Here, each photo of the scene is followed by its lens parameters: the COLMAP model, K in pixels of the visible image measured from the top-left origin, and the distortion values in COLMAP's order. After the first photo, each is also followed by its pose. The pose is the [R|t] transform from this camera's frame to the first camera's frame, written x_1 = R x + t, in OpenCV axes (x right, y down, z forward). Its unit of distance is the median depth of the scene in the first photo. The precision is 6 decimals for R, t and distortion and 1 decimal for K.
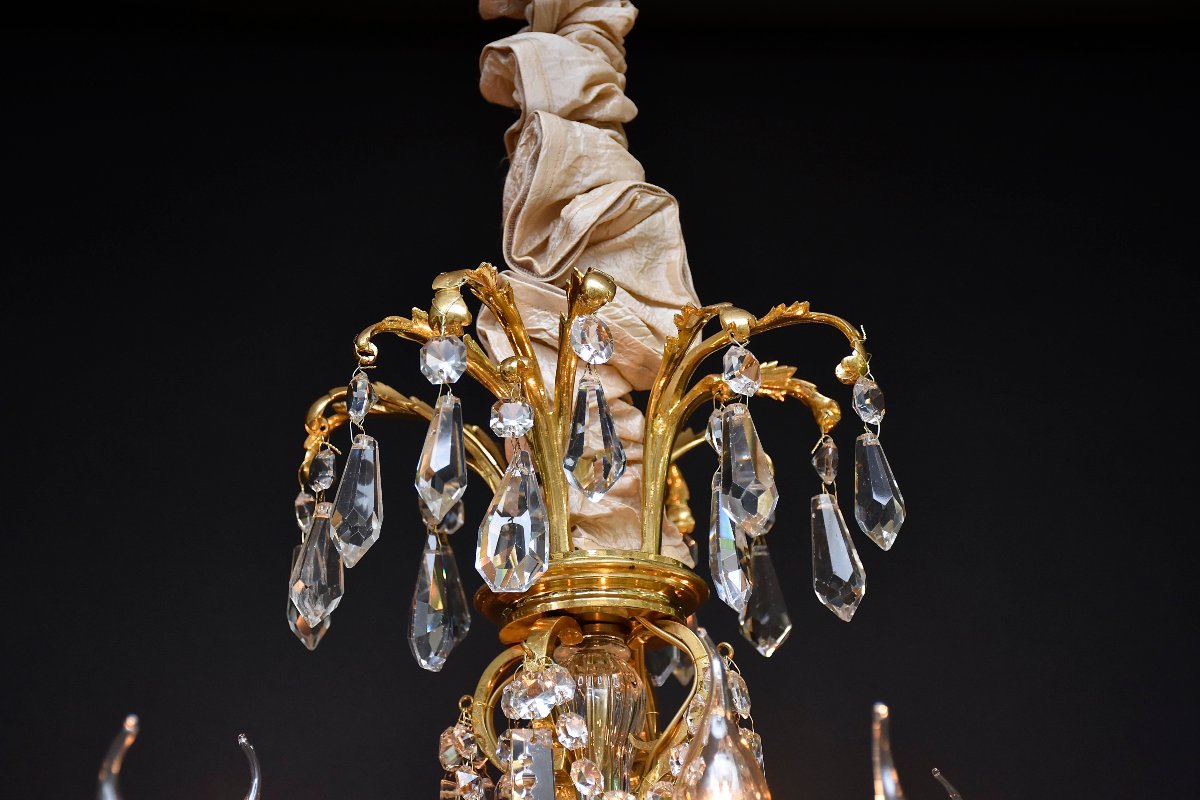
lens RADIAL K [[2204.9, 0, 600.0], [0, 2204.9, 400.0], [0, 0, 1]] dist [0.021174, 0.049220]
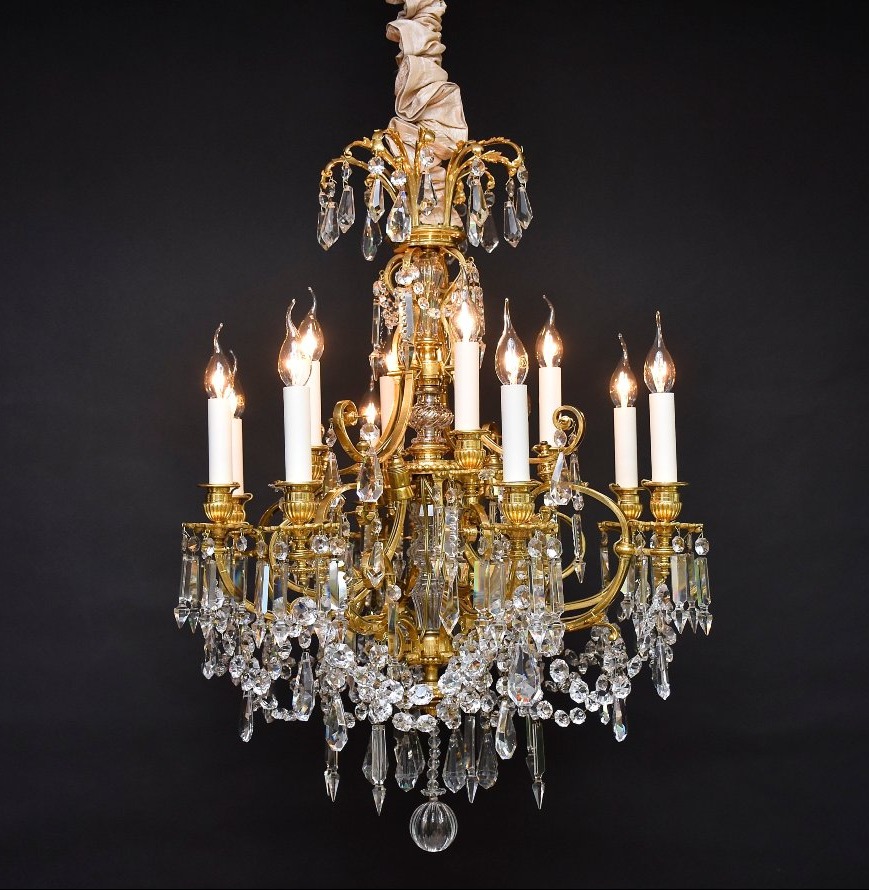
lens RADIAL K [[1482.3, 0, 434.5], [0, 1482.3, 445.0], [0, 0, 1]] dist [0.005635, 0.059027]
pose [[0.999903, 0.013728, -0.002457, 0.015815], [-0.012148, 0.943868, 0.330099, -0.295062], [0.006851, -0.330037, 0.943943, -0.915230]]
